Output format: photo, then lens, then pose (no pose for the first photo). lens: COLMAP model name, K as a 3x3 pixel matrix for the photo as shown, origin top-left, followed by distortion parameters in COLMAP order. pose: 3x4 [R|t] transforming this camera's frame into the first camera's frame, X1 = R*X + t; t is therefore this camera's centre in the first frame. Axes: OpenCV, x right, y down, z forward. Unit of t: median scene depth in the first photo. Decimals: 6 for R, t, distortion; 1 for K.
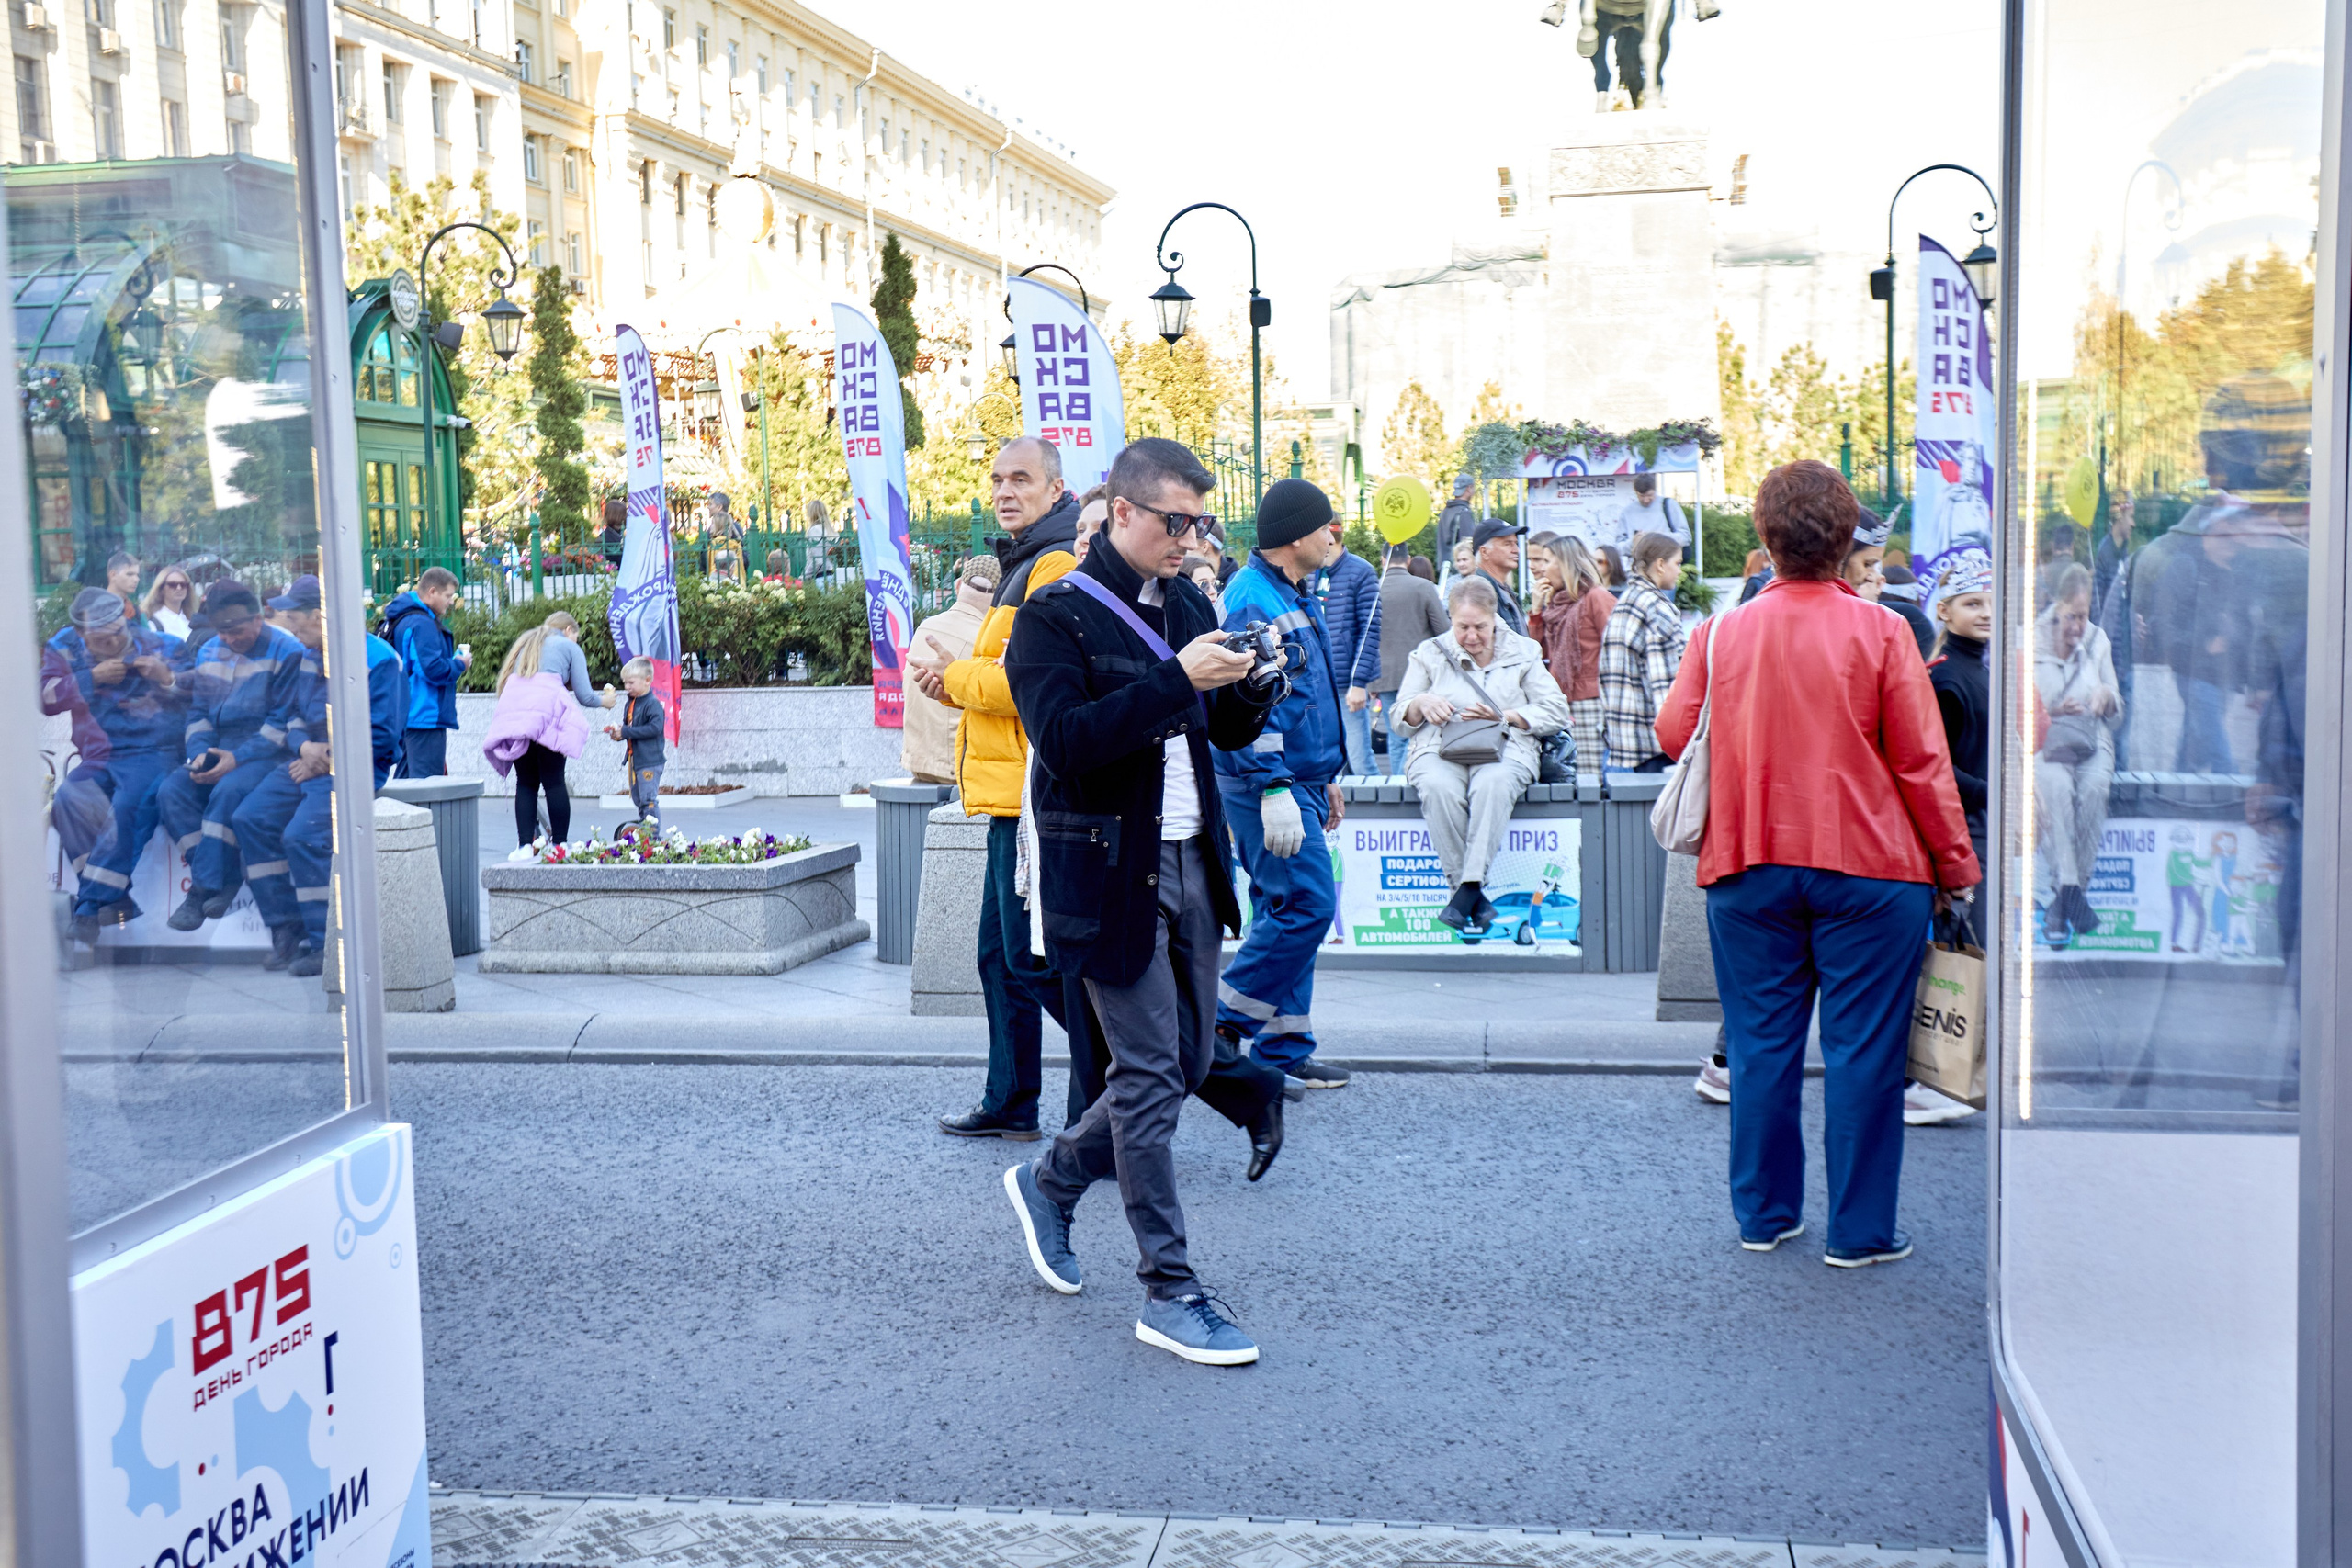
lens RADIAL K [[2541.6, 0, 1178.7], [0, 2541.6, 744.4], [0, 0, 1]] dist [0.044608, 0.036423]
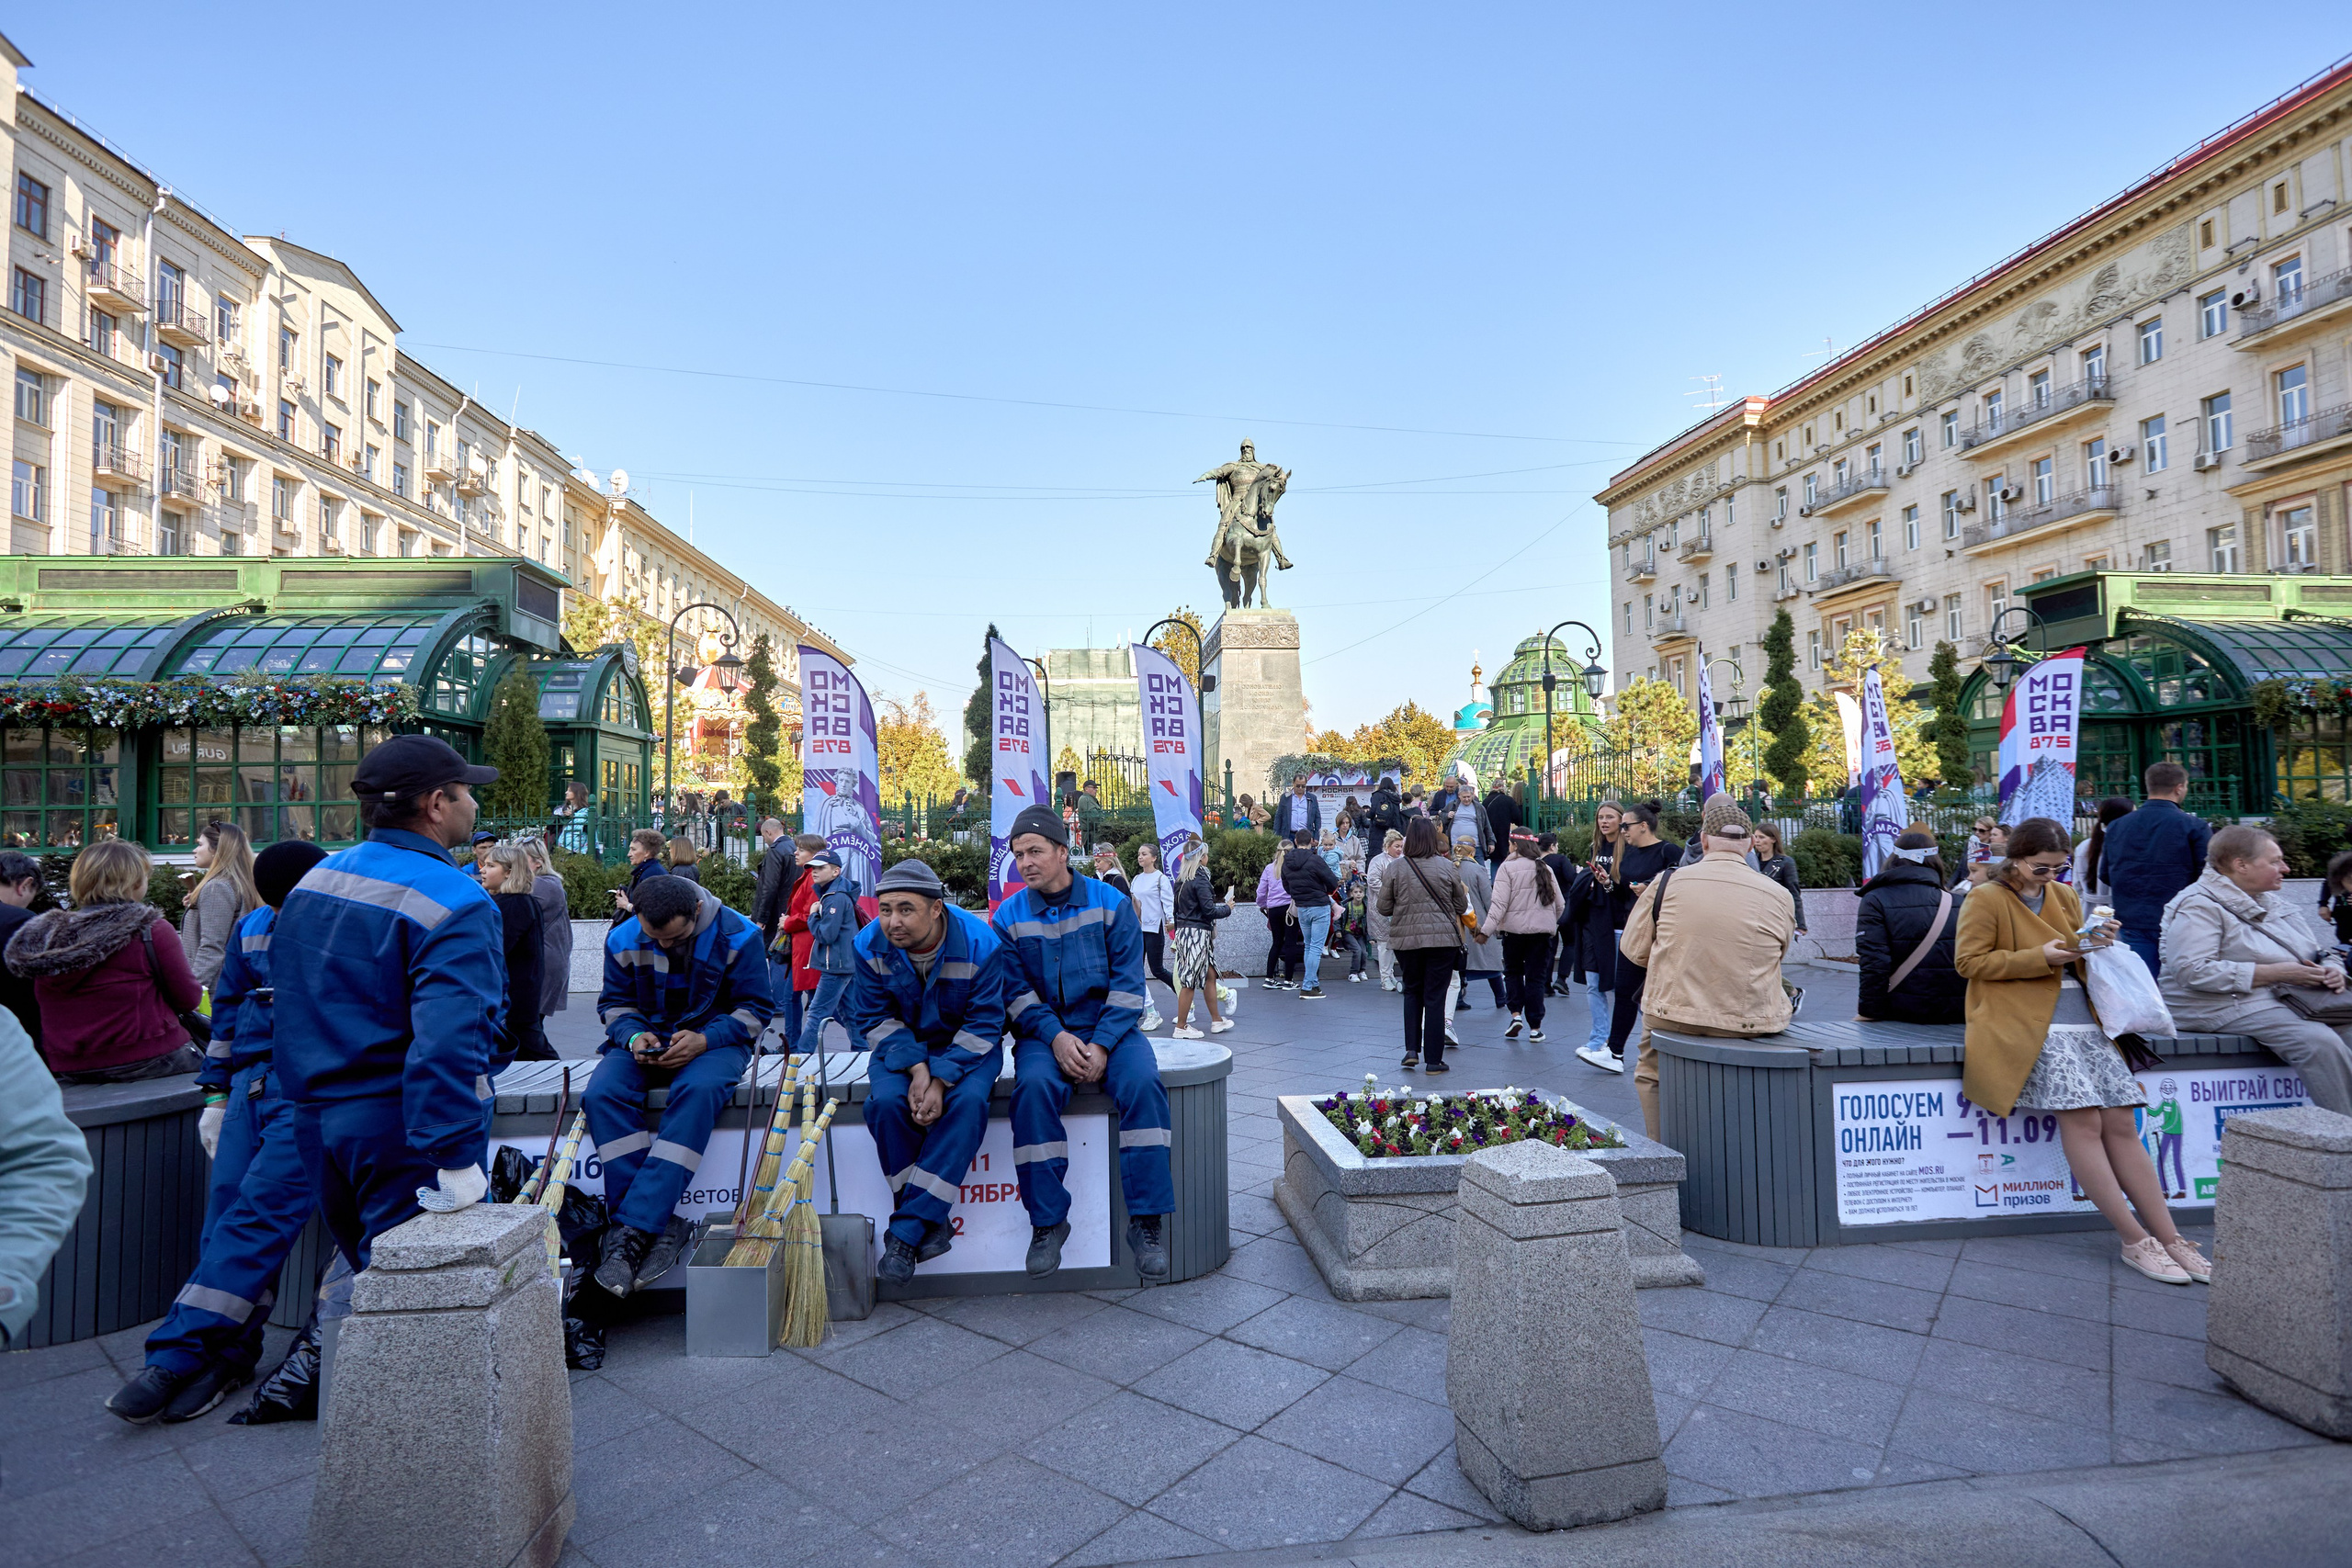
lens RADIAL K [[1142.6, 0, 1178.0], [0, 1142.6, 776.0], [0, 0, 1]] dist [0.002946, -0.001635]
pose [[0.961655, 0.023336, 0.273266, -0.192285], [0.010955, 0.992310, -0.123292, -0.015115], [-0.274042, 0.121558, 0.954004, 0.287032]]
